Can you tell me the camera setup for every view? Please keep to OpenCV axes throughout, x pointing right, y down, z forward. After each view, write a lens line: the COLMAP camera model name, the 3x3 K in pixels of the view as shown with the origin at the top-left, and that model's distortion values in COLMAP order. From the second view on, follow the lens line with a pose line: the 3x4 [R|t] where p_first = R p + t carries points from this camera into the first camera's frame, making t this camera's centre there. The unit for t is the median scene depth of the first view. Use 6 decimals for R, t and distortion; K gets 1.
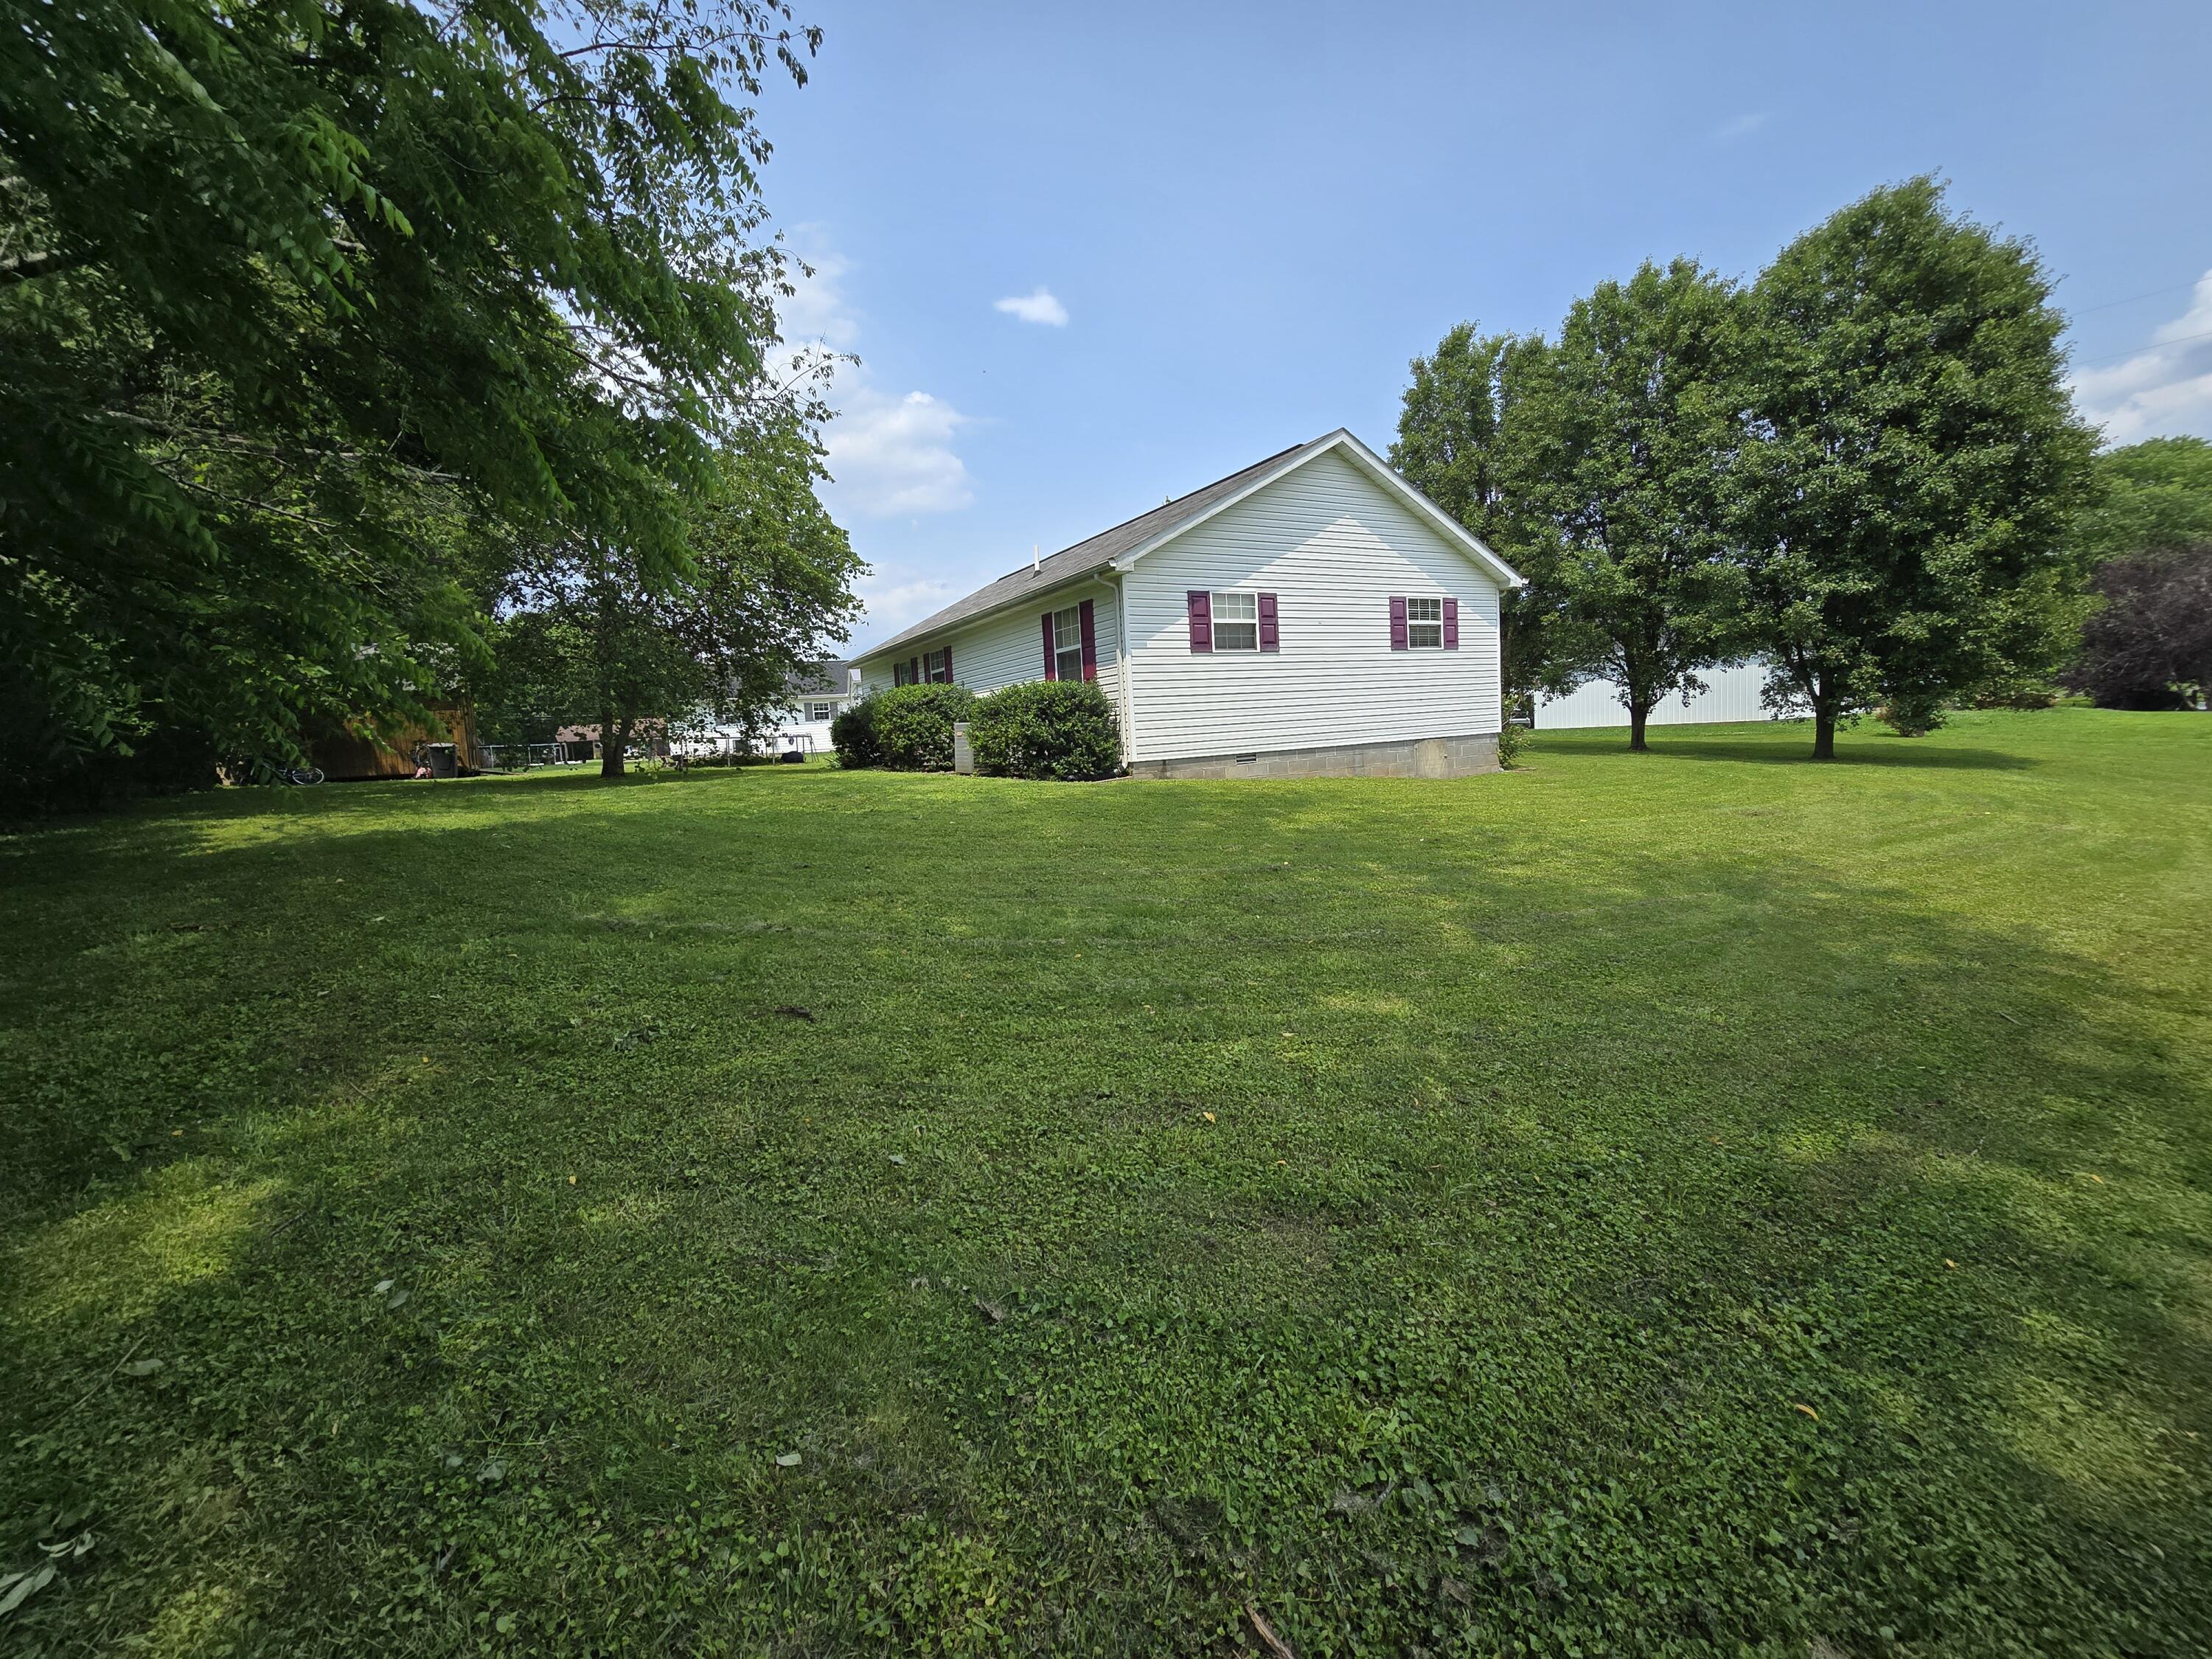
lens RADIAL K [[886.1, 0, 1103.6], [0, 886.1, 833.0], [0, 0, 1]] dist [-0.001162, -0.000114]
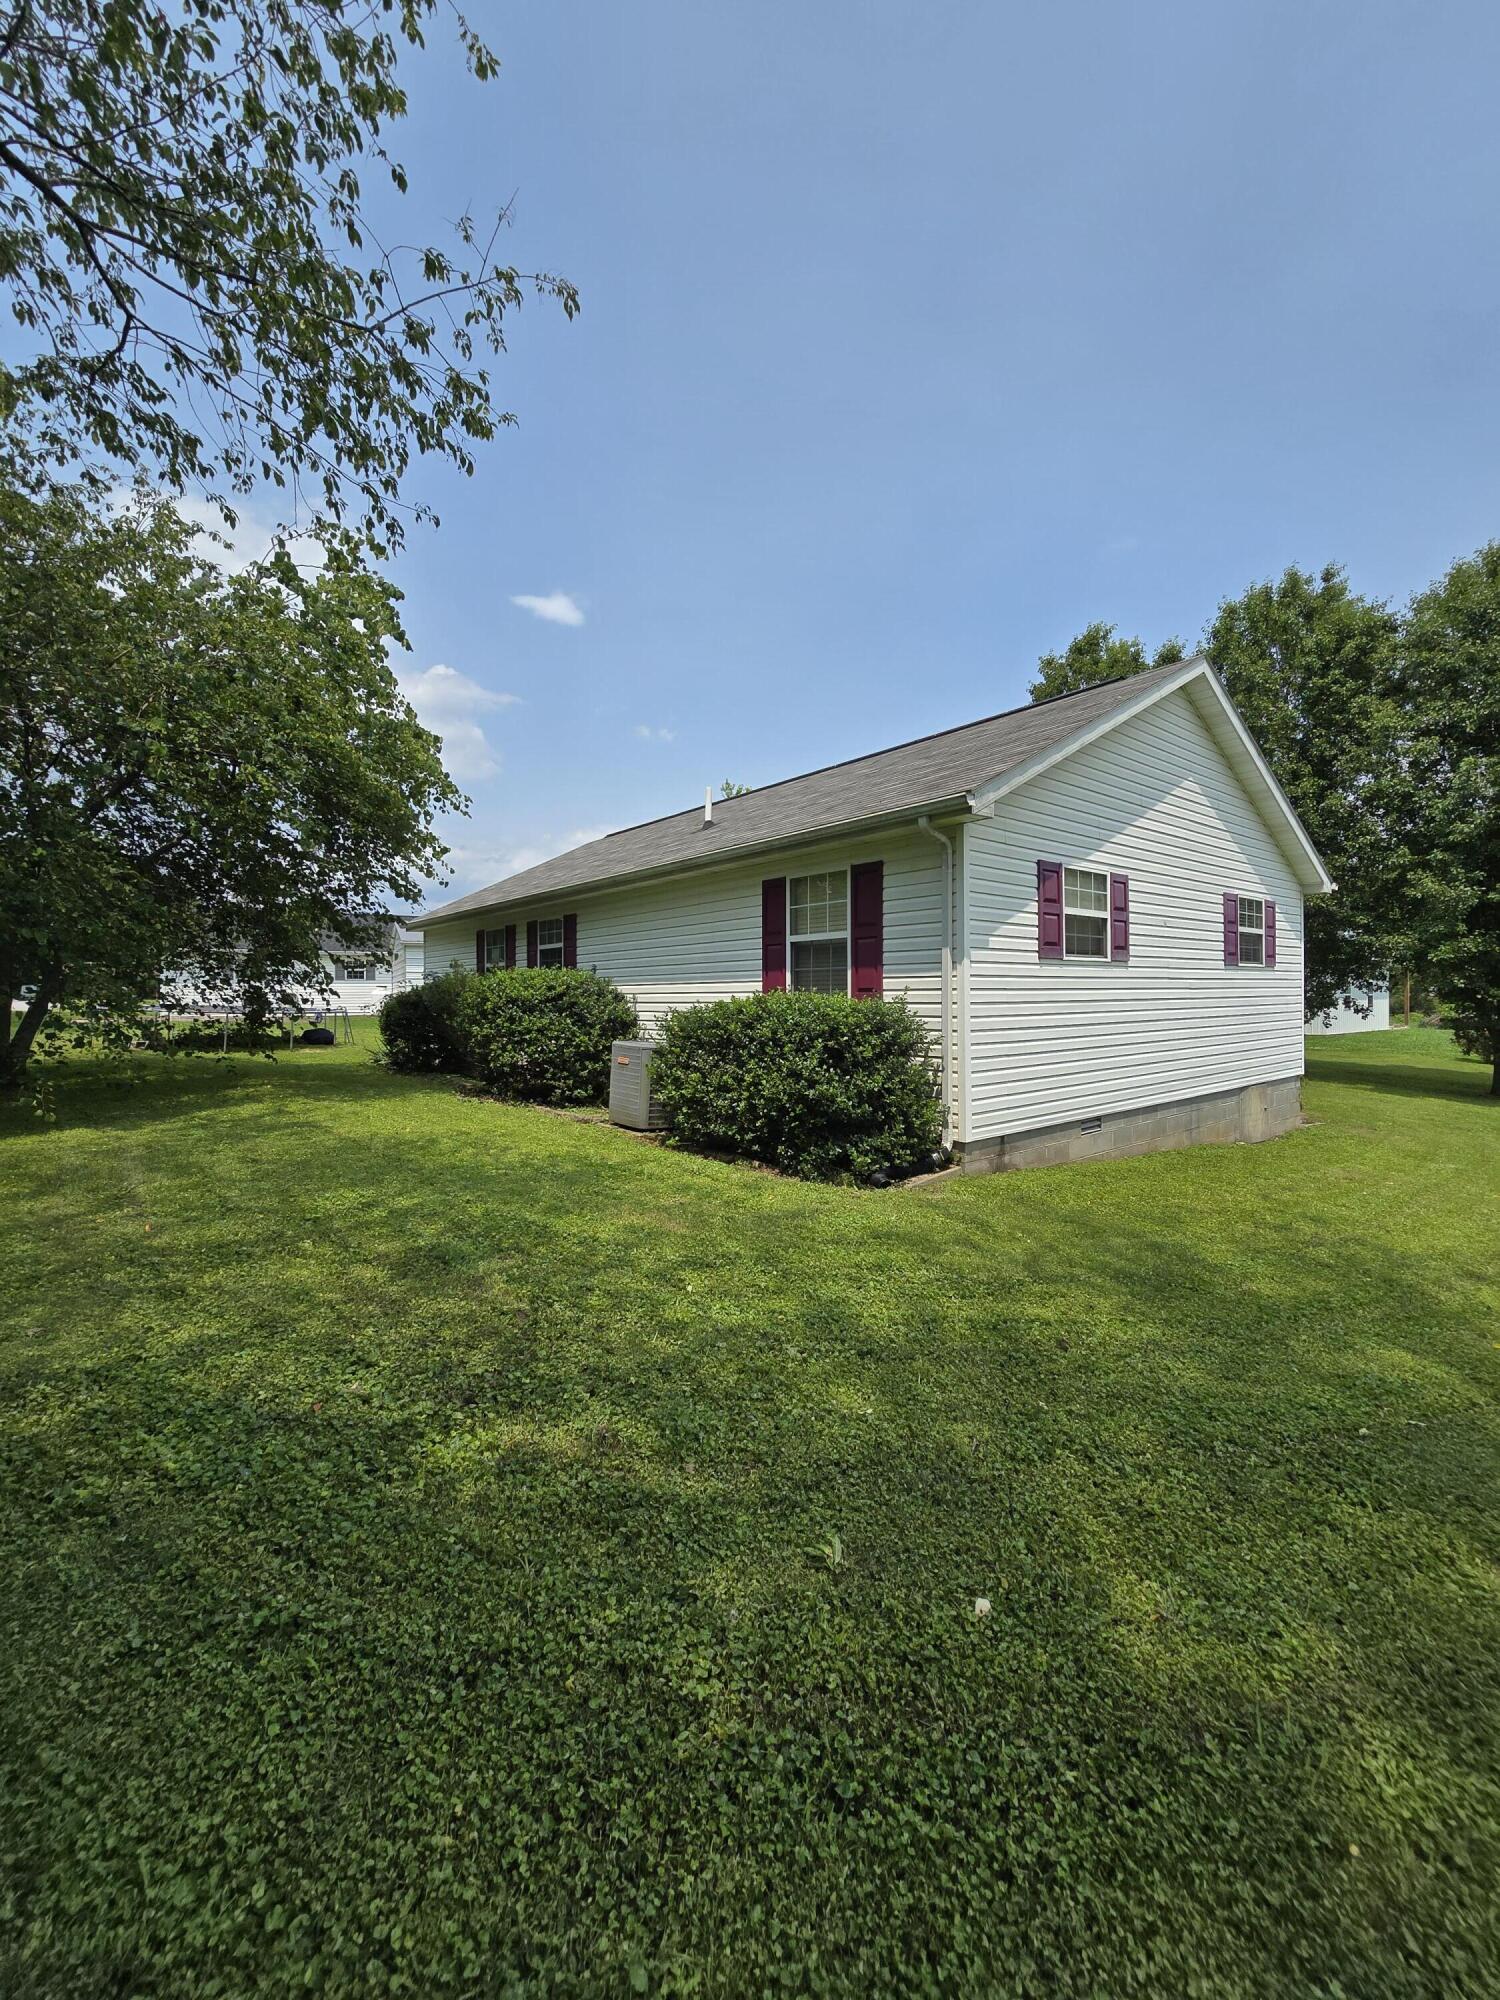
lens RADIAL K [[801.2, 0, 756.7], [0, 801.2, 1000.7], [0, 0, 1]] dist [-0.001162, -0.000114]
pose [[0.984553, 0.050983, 0.167500, -0.170920], [-0.032617, 0.993327, -0.110623, -0.097619], [-0.172022, 0.103451, 0.979646, 0.449910]]
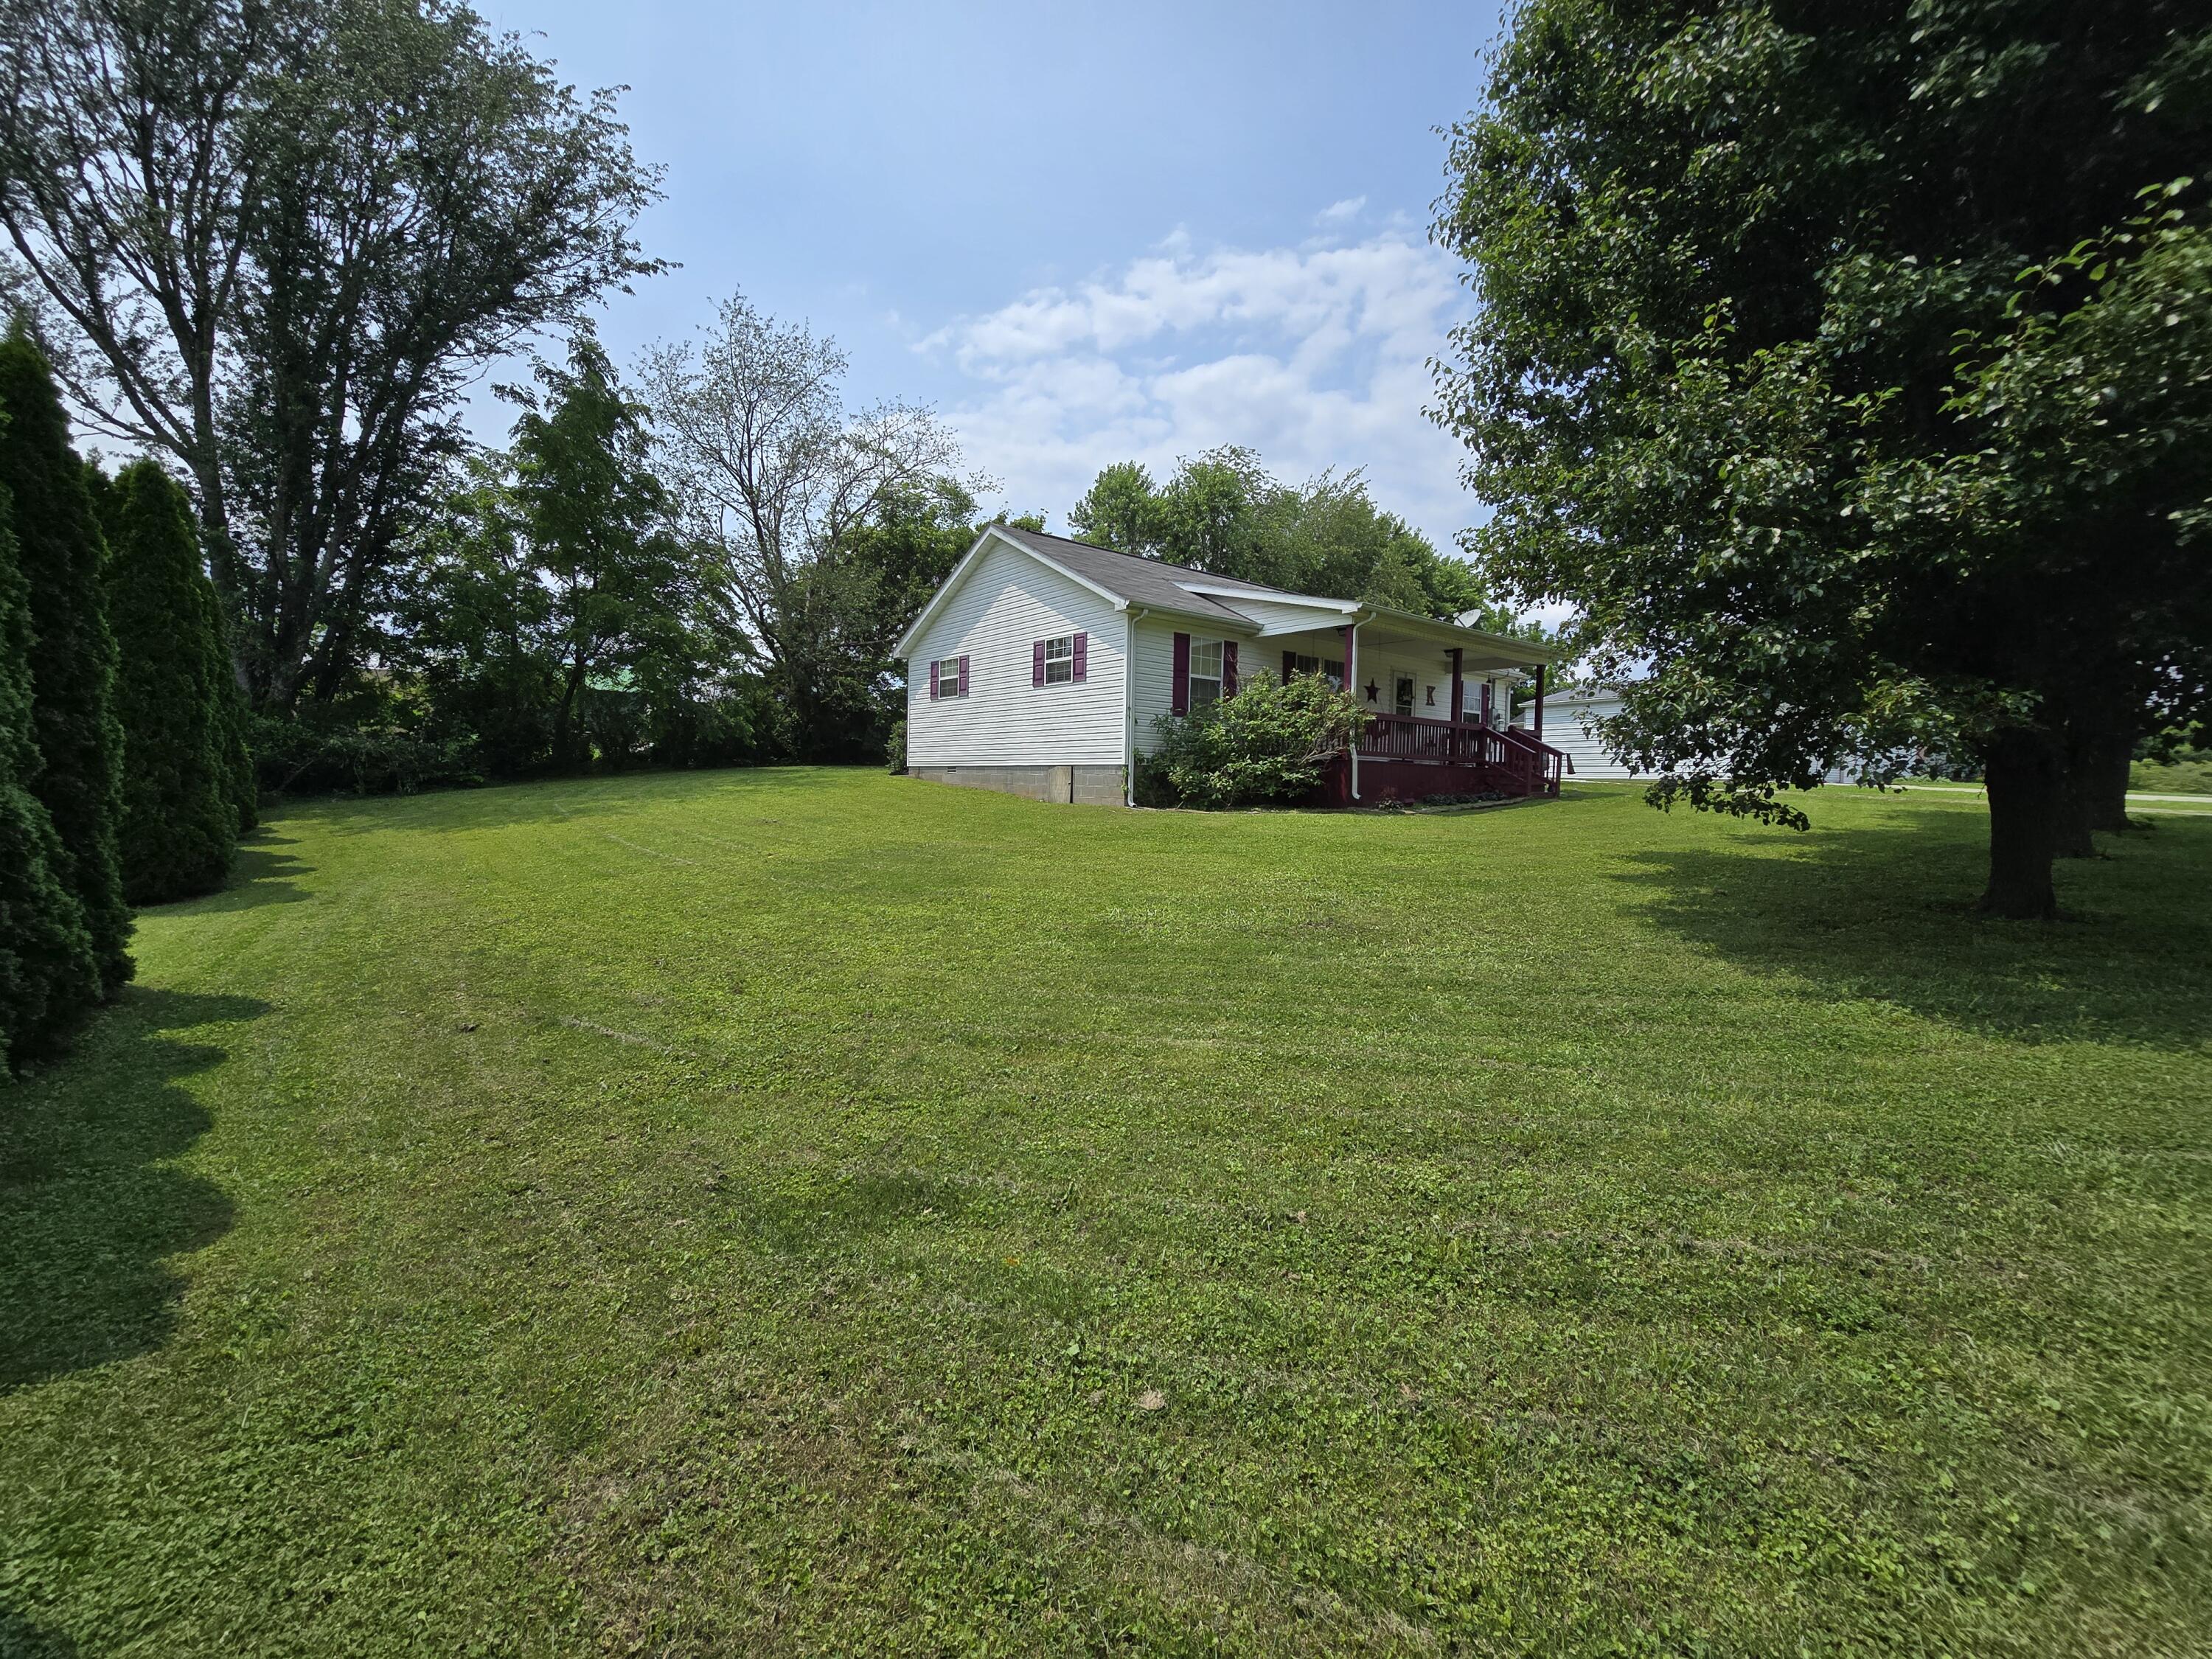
lens RADIAL K [[886.1, 0, 1105.0], [0, 886.1, 824.0], [0, 0, 1]] dist [-0.001162, -0.000114]
pose [[0.181790, 0.113444, -0.976772, 1.591999], [-0.128094, 0.987591, 0.090861, -0.155127], [0.974959, 0.108601, 0.194065, 0.935146]]
